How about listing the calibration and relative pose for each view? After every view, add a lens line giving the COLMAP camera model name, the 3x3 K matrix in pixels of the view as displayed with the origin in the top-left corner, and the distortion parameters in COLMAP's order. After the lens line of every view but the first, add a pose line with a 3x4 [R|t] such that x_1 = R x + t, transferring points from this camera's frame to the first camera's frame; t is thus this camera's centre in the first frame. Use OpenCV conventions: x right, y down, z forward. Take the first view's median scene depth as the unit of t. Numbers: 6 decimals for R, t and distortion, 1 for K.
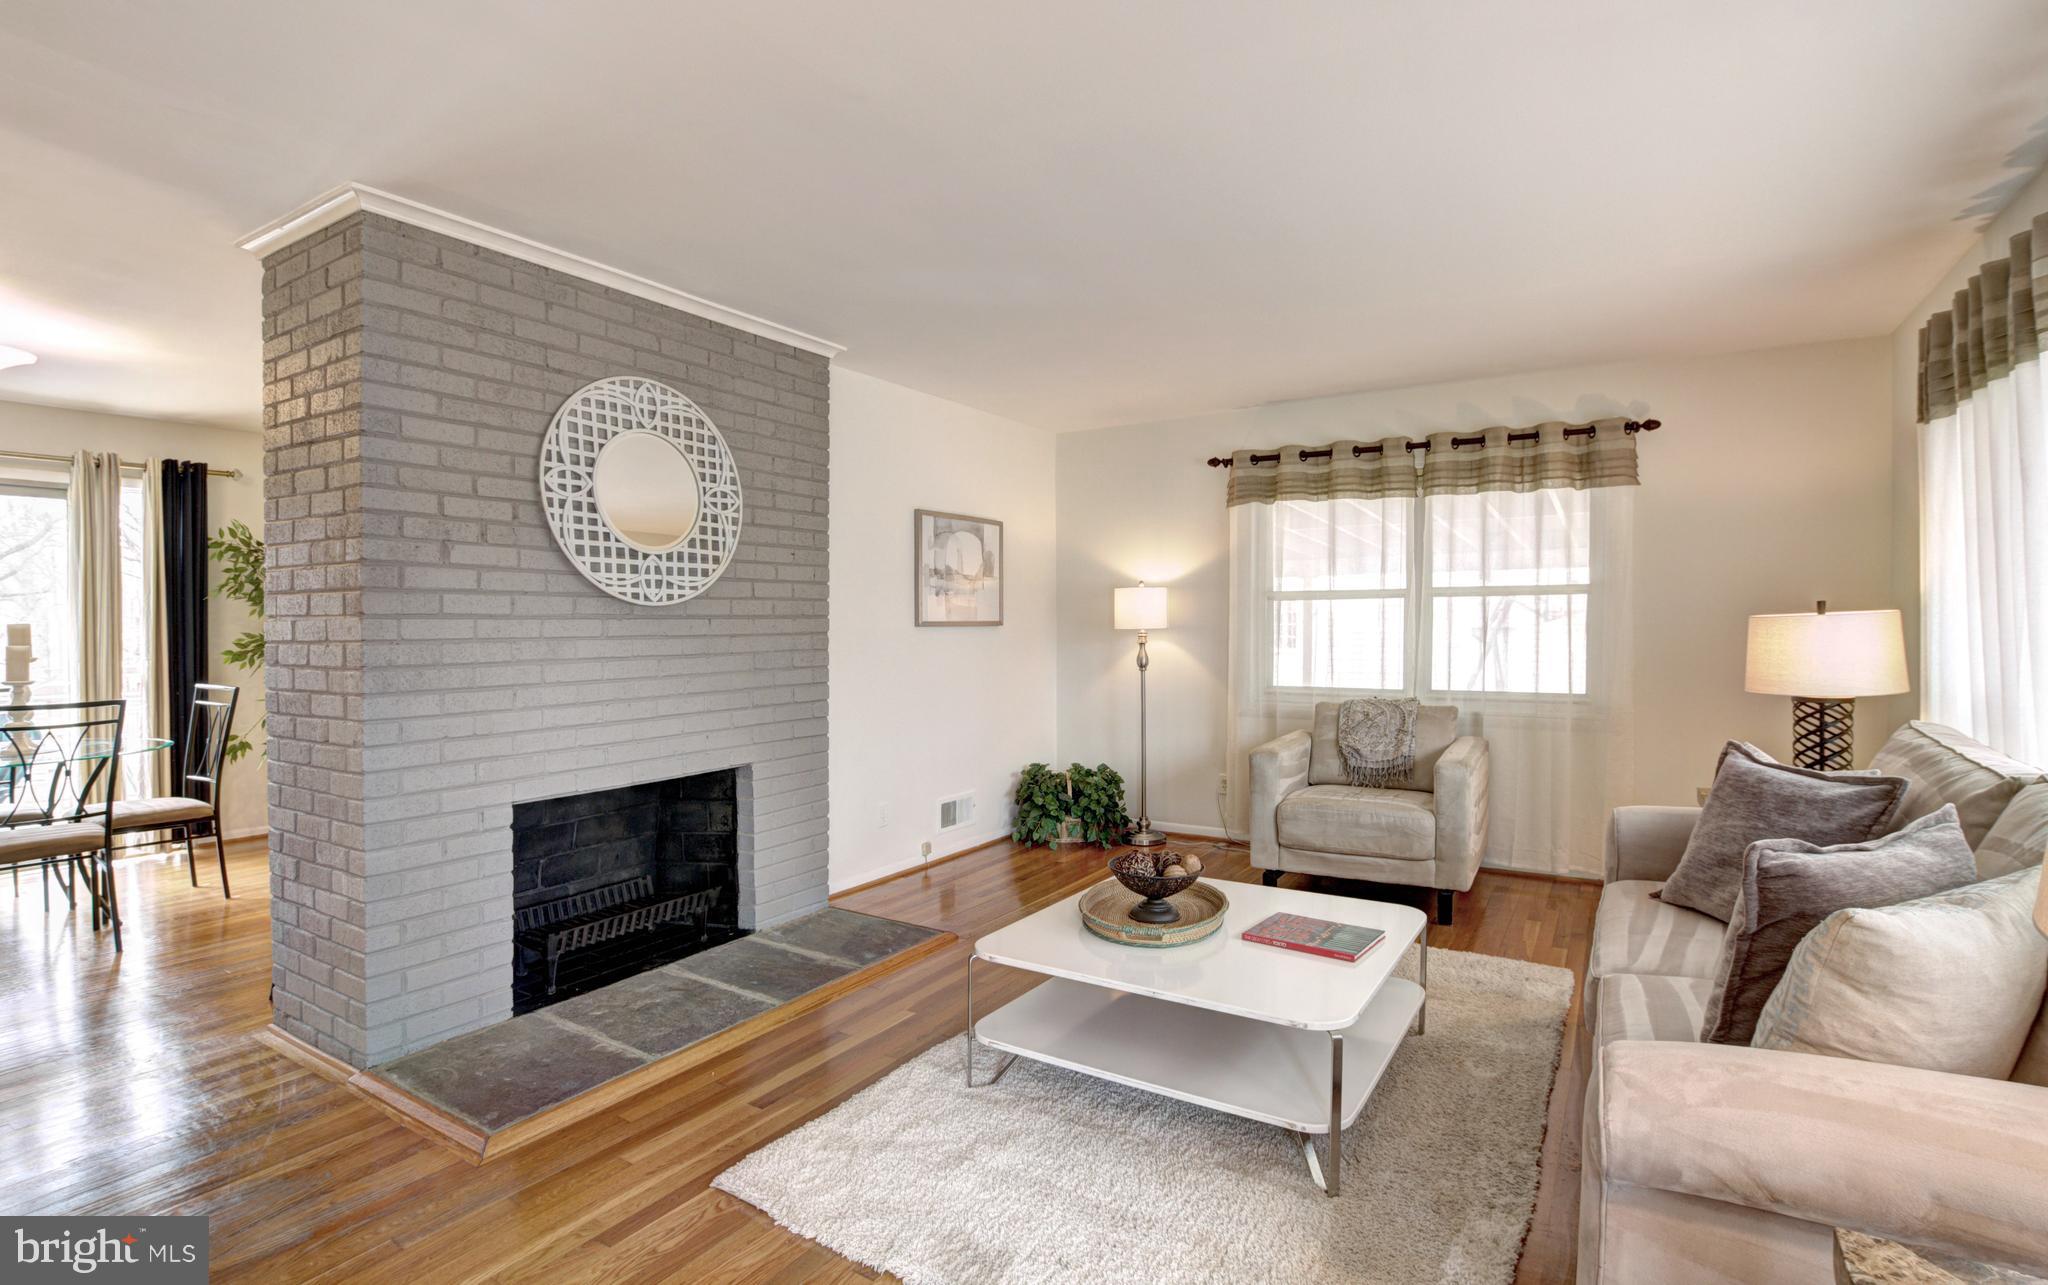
lens RADIAL K [[984.8, 0, 1024.0], [0, 984.8, 642.5], [0, 0, 1]] dist [0.000124, 0.000069]
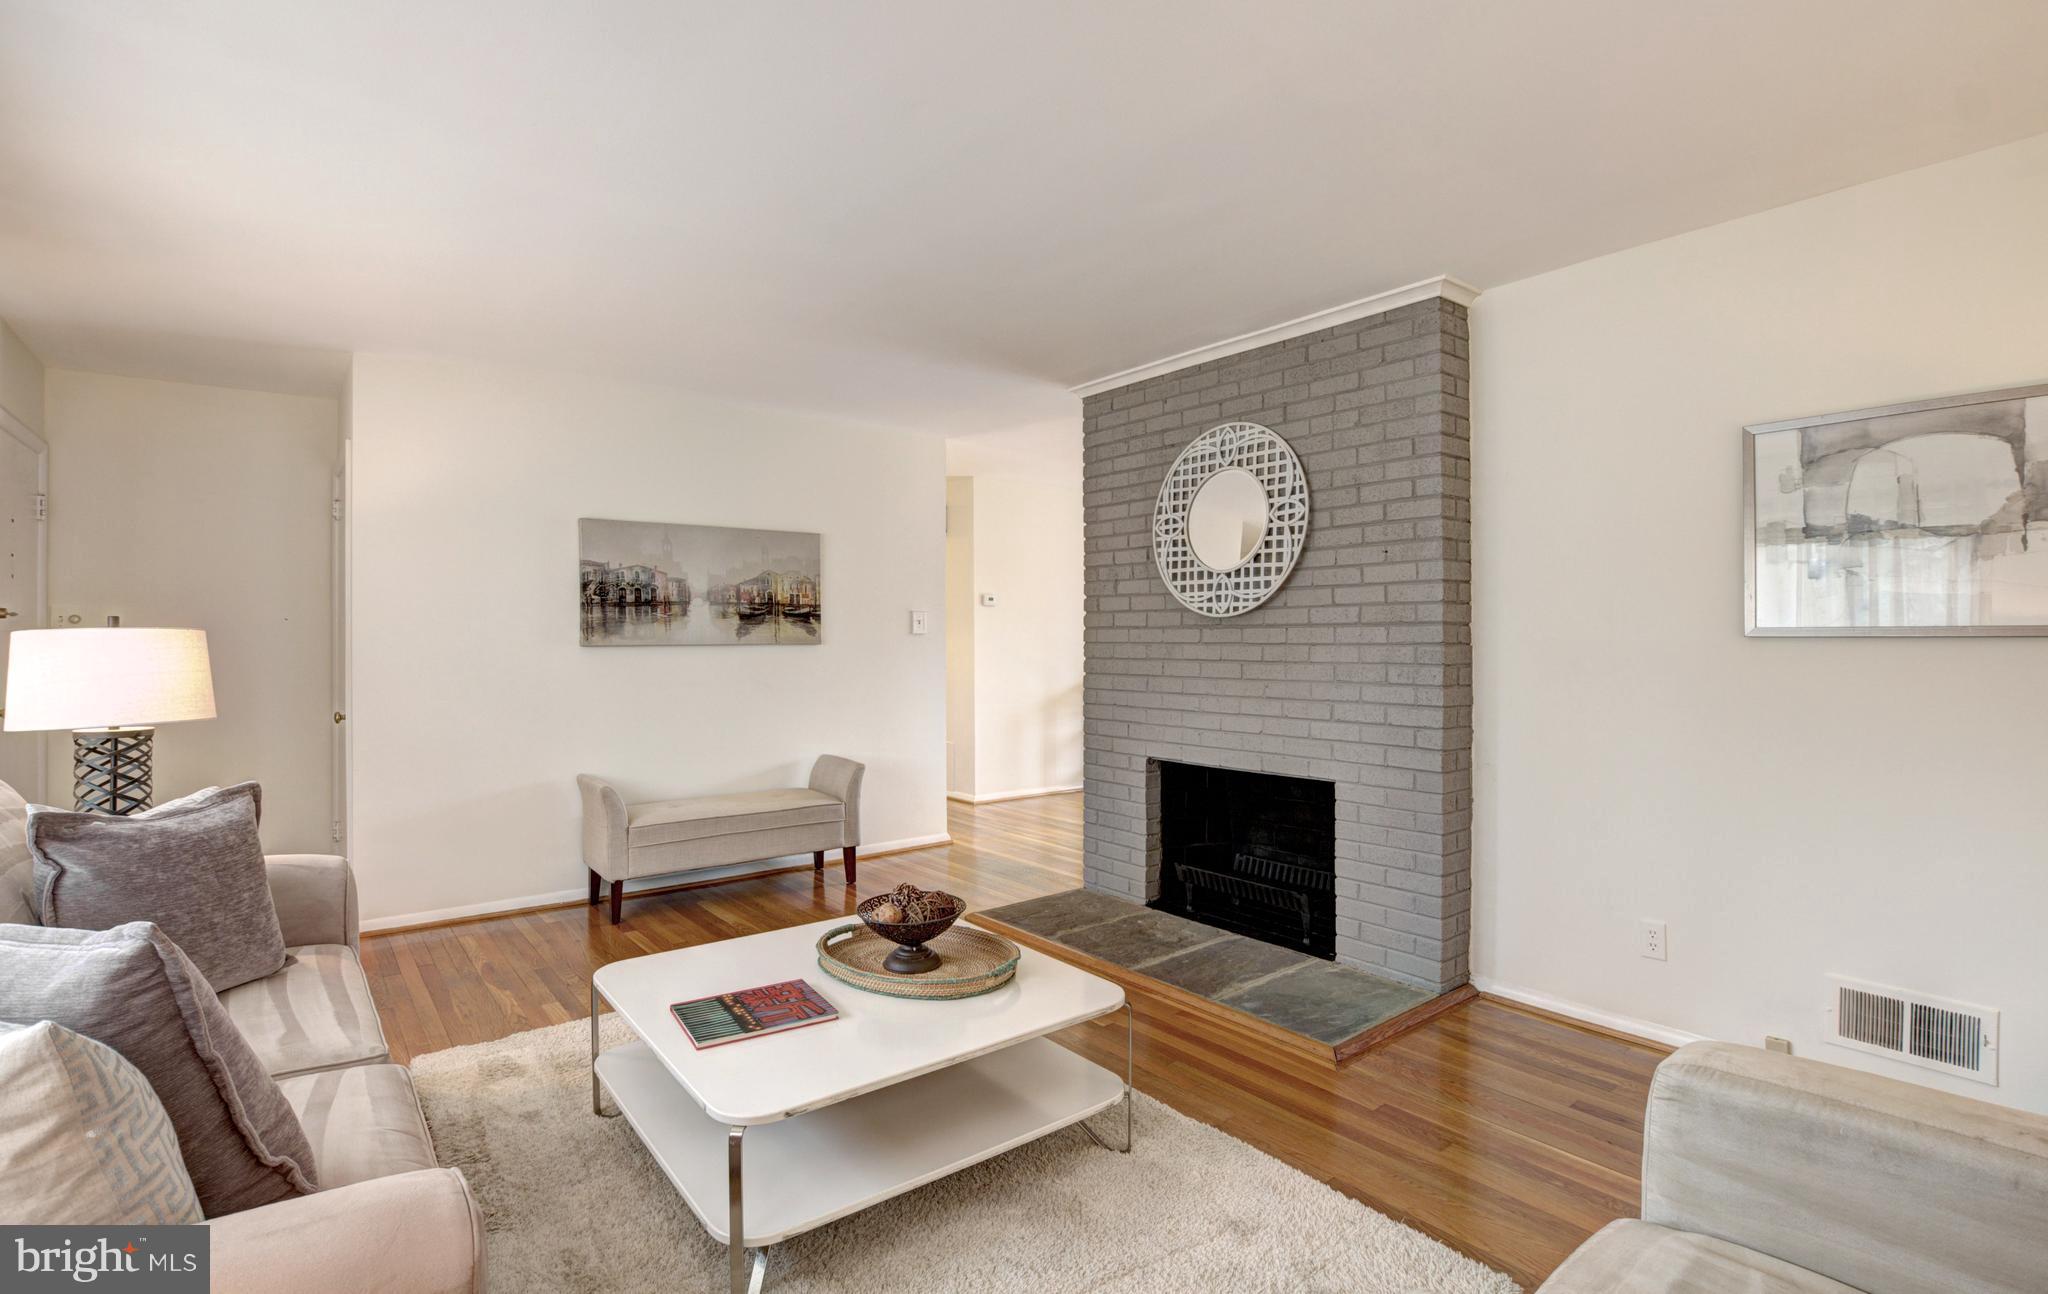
lens RADIAL K [[958.8, 0, 1027.2], [0, 958.8, 617.9], [0, 0, 1]] dist [-0.001562, -0.000252]
pose [[-0.314536, -0.006917, -0.949220, 0.770423], [-0.011022, 0.999933, -0.003634, -0.029406], [0.949182, 0.009319, -0.314591, 1.128769]]
